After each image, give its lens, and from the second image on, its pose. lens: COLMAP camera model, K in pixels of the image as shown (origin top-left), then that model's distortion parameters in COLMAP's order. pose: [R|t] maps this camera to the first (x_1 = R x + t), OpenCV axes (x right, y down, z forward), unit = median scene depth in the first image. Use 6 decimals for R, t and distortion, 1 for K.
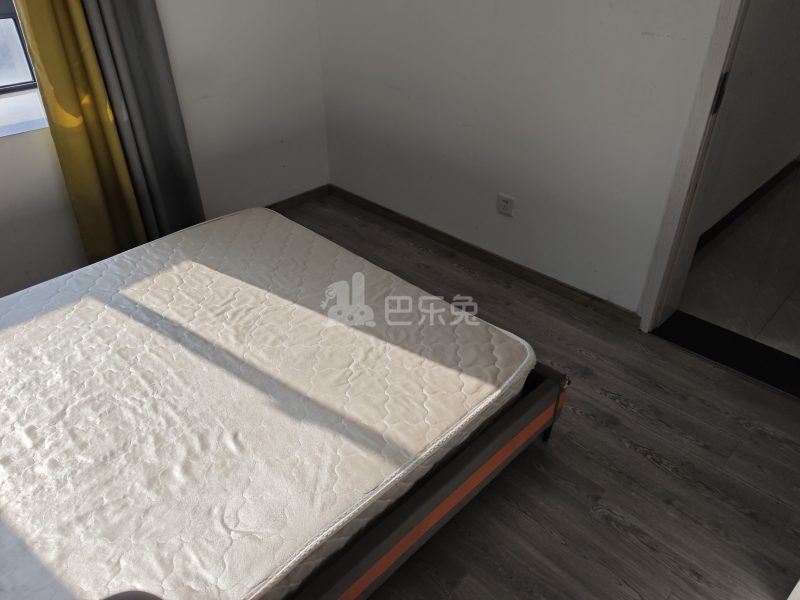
lens RADIAL K [[572.7, 0, 394.5], [0, 572.7, 301.1], [0, 0, 1]] dist [0.012345, -0.014840]
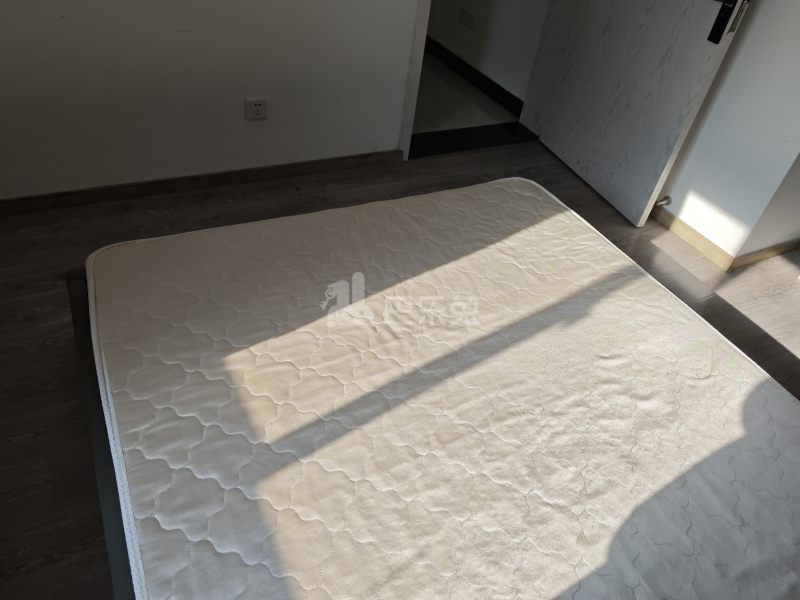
lens RADIAL K [[572.7, 0, 398.1], [0, 572.7, 294.3], [0, 0, 1]] dist [0.012345, -0.014840]
pose [[0.299461, -0.590723, 0.749246, -0.971527], [0.423822, 0.785914, 0.450239, -0.417145], [-0.854809, 0.182718, 0.485712, 0.717304]]
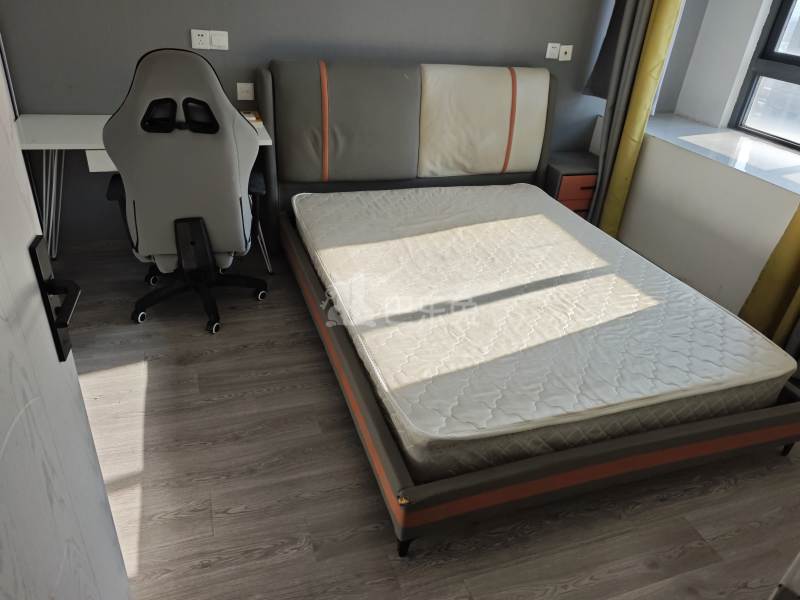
lens RADIAL K [[572.7, 0, 399.7], [0, 572.7, 299.0], [0, 0, 1]] dist [0.012345, -0.014840]
pose [[-0.429346, 0.439036, -0.789246, 0.953195], [-0.562676, 0.553528, 0.614005, -0.629007], [0.706441, 0.707710, 0.009380, 0.854209]]
